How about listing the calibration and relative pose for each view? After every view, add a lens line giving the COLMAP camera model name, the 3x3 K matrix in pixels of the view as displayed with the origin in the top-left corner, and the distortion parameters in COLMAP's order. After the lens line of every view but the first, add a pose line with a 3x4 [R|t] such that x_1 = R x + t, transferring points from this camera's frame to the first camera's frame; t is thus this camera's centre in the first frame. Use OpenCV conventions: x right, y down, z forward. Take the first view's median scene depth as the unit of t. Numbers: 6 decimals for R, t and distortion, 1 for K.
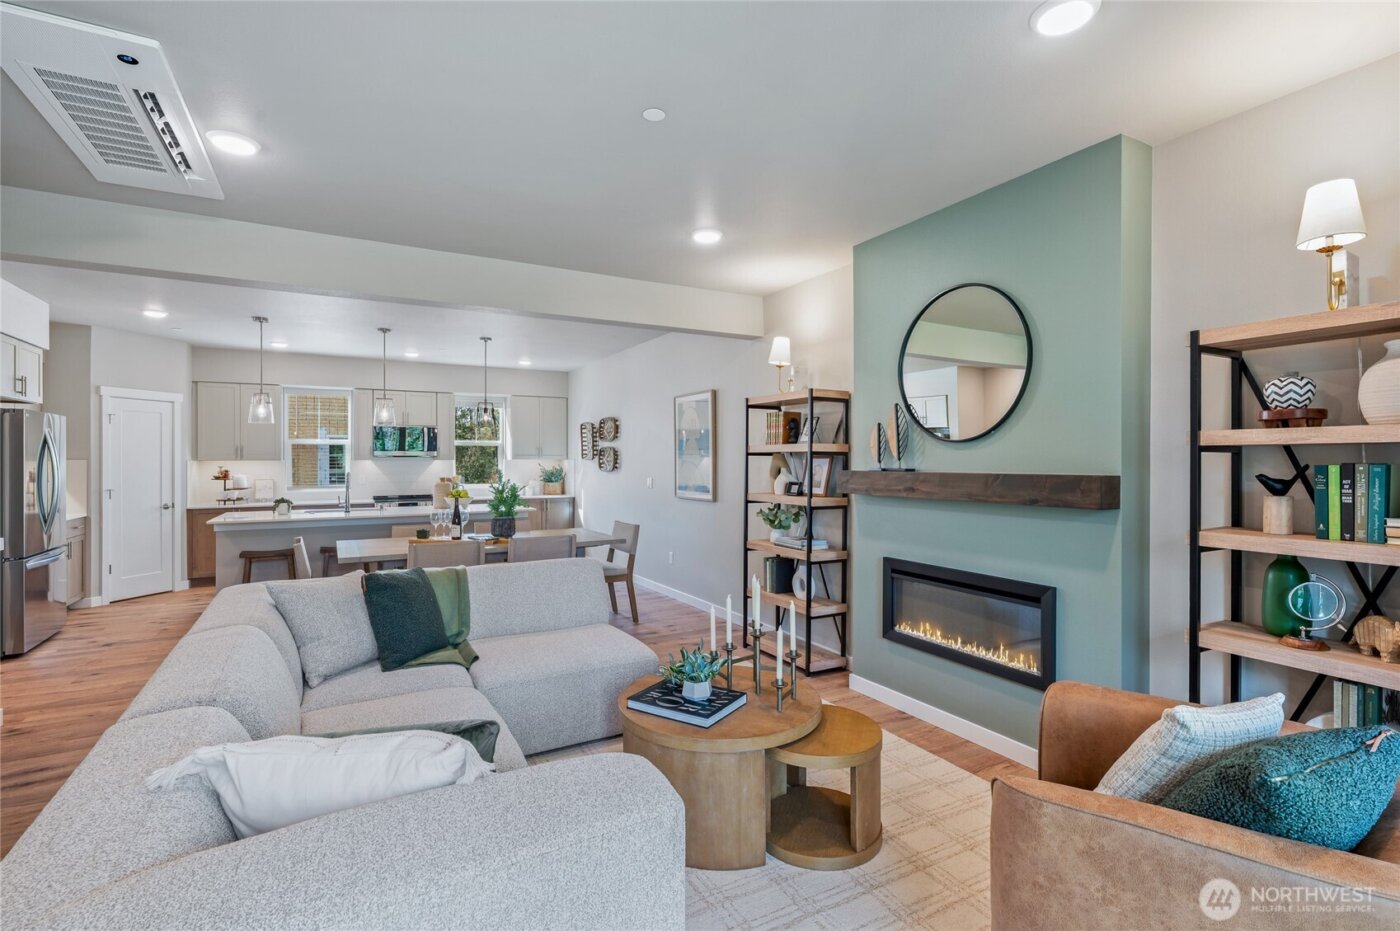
lens RADIAL K [[652.9, 0, 702.2], [0, 652.9, 460.7], [0, 0, 1]] dist [0.000992, 0.002193]
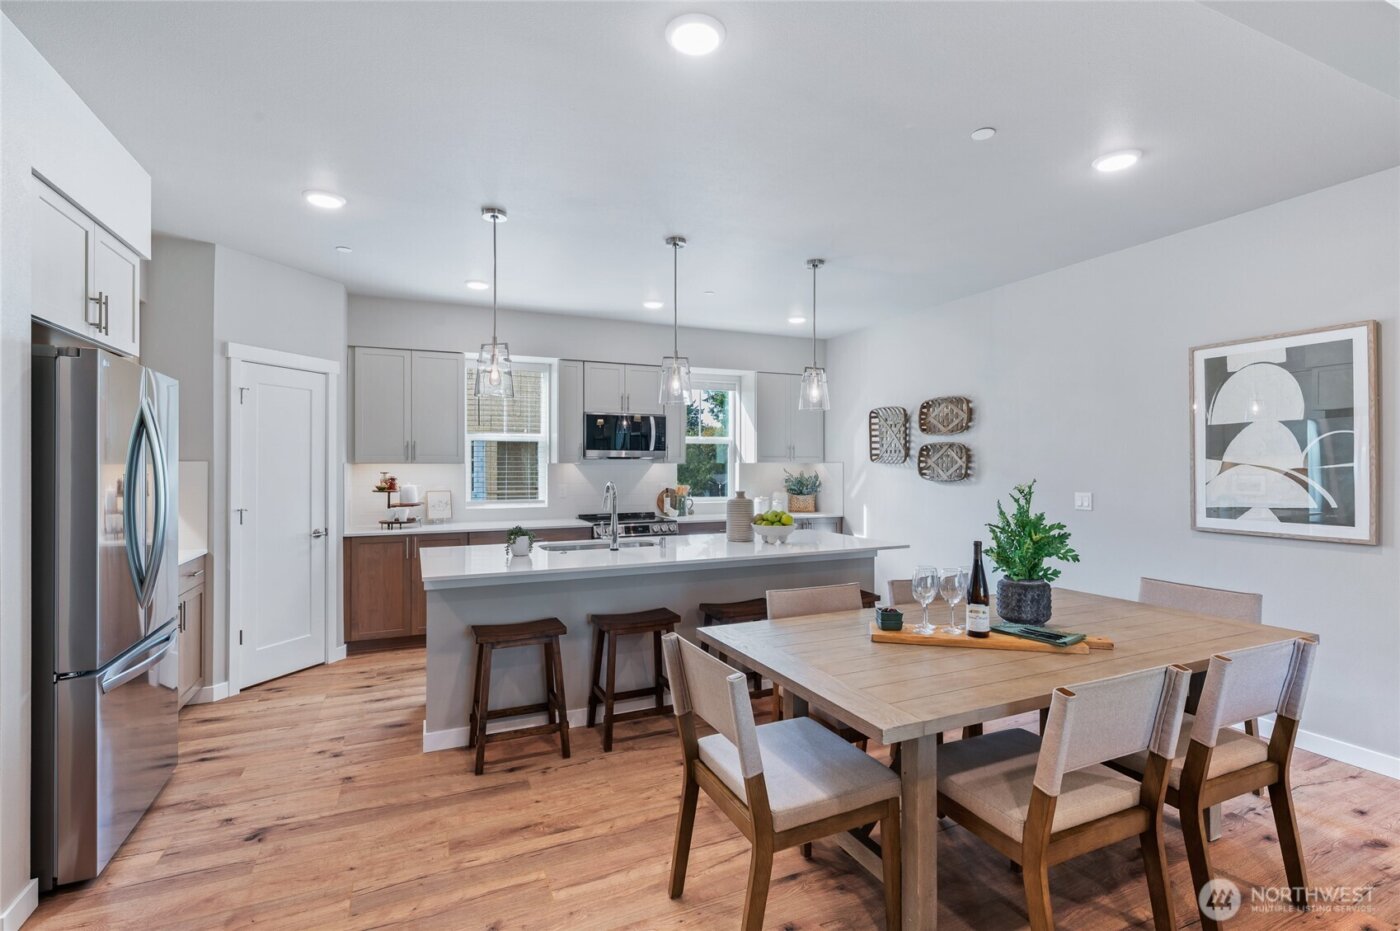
lens RADIAL K [[652.9, 0, 704.8], [0, 652.9, 464.1], [0, 0, 1]] dist [0.000992, 0.002193]
pose [[0.996347, 0.000297, -0.085400, -0.368103], [-0.000533, 0.999996, -0.002740, 0.002147], [0.085399, 0.002776, 0.996343, 0.372945]]
